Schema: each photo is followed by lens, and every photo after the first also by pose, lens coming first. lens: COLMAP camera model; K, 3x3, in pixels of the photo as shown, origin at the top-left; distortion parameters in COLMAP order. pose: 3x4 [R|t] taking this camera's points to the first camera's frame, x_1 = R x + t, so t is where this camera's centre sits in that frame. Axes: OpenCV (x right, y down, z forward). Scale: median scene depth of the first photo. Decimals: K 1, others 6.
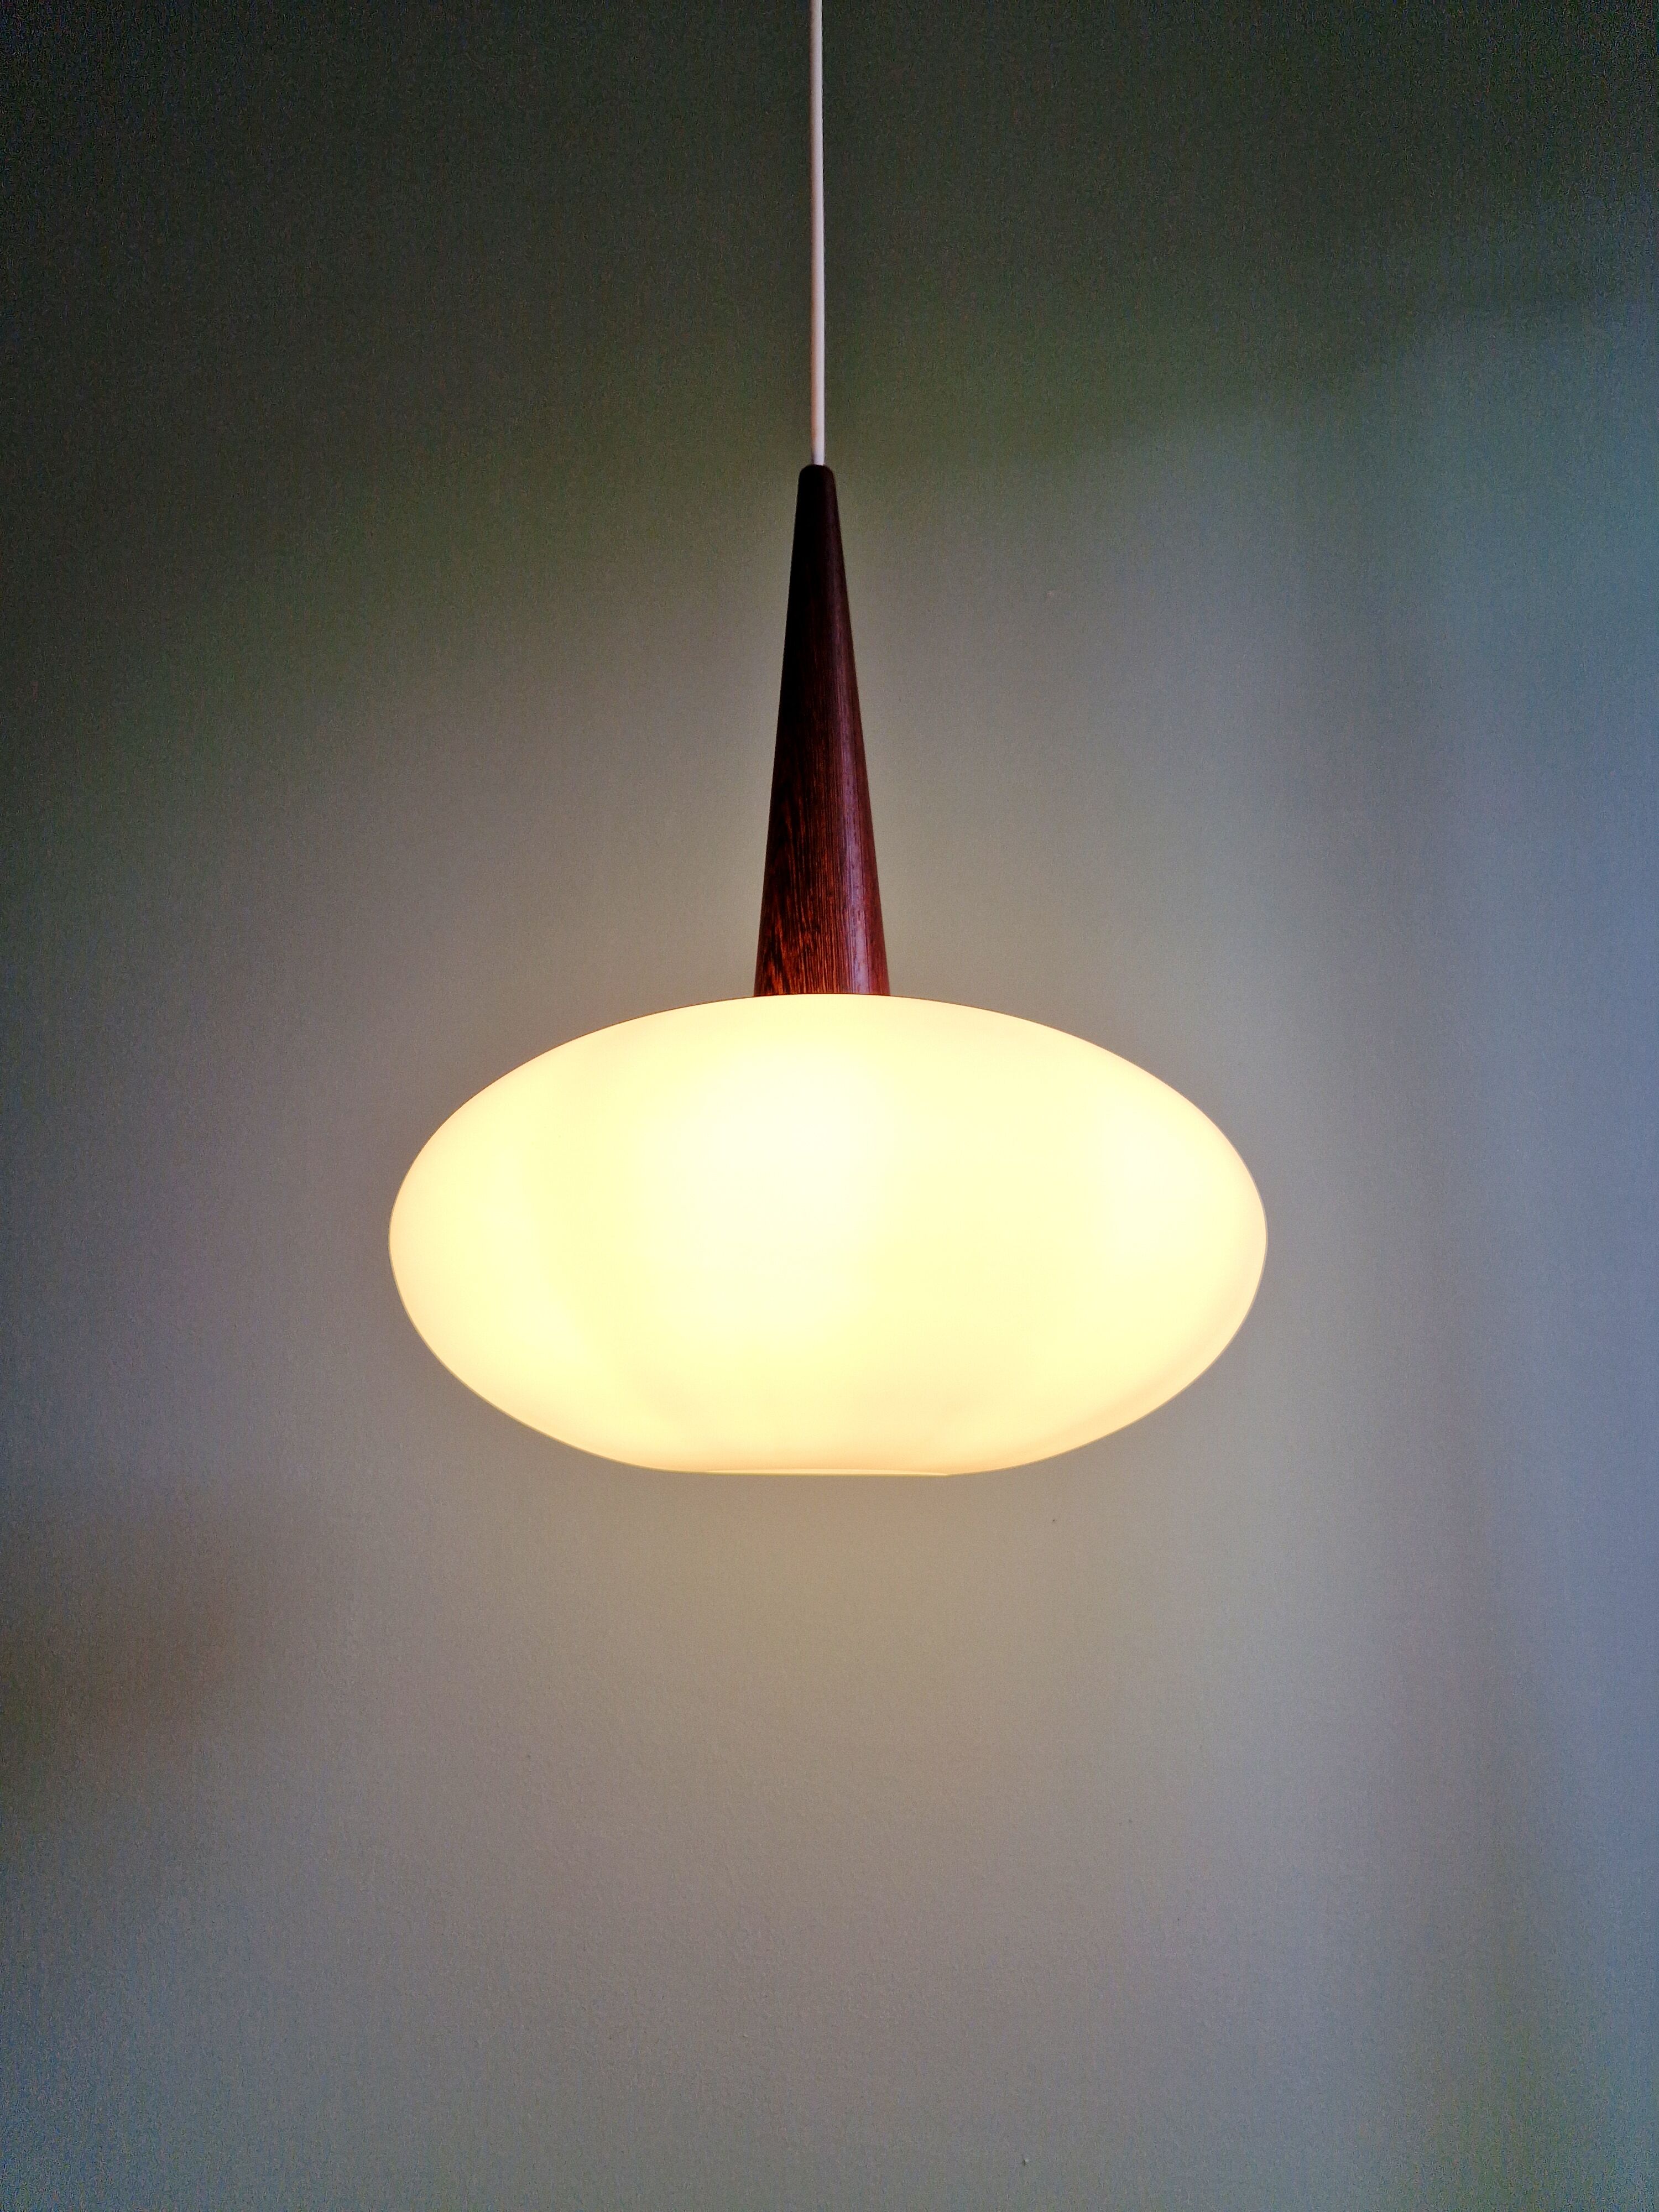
lens RADIAL K [[1537.3, 0, 818.0], [0, 1537.3, 1123.7], [0, 0, 1]] dist [-0.006414, -0.006411]
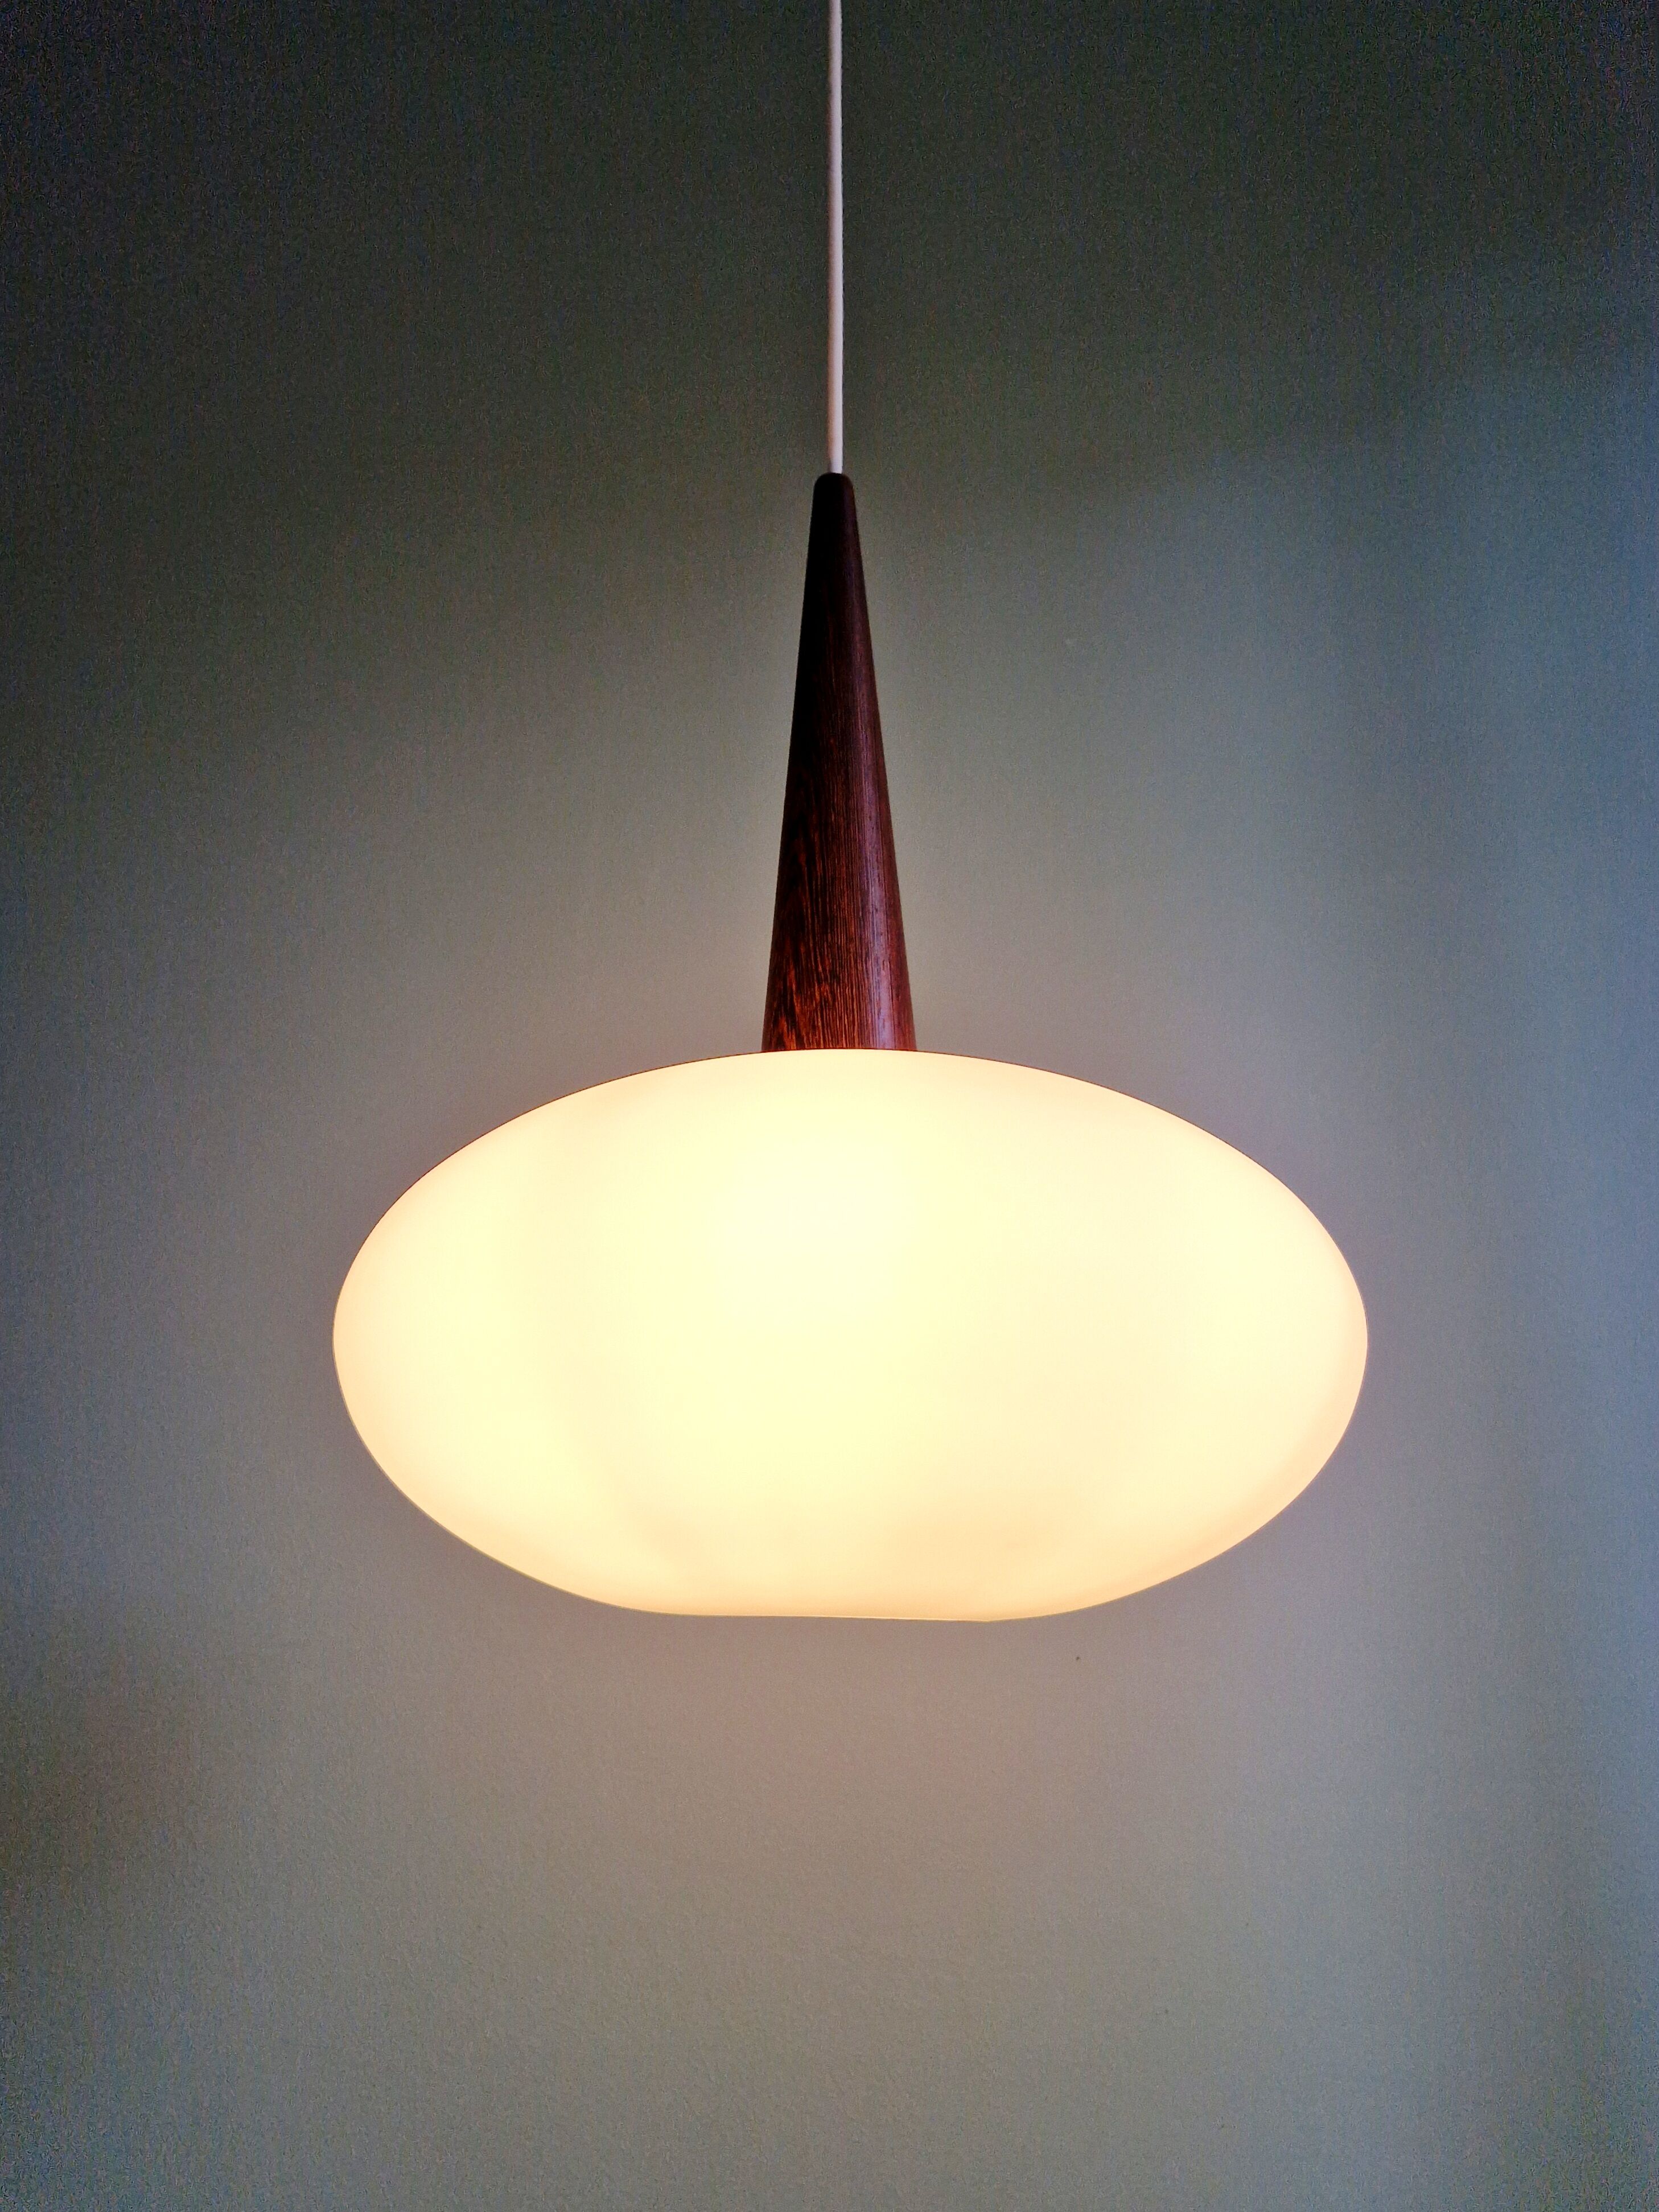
lens RADIAL K [[1537.4, 0, 841.9], [0, 1537.4, 1106.5], [0, 0, 1]] dist [-0.006414, -0.006411]
pose [[0.999990, -0.001342, 0.004167, -0.000655], [0.001588, 0.998219, -0.059637, -0.002607], [-0.004079, 0.059643, 0.998211, 0.127691]]
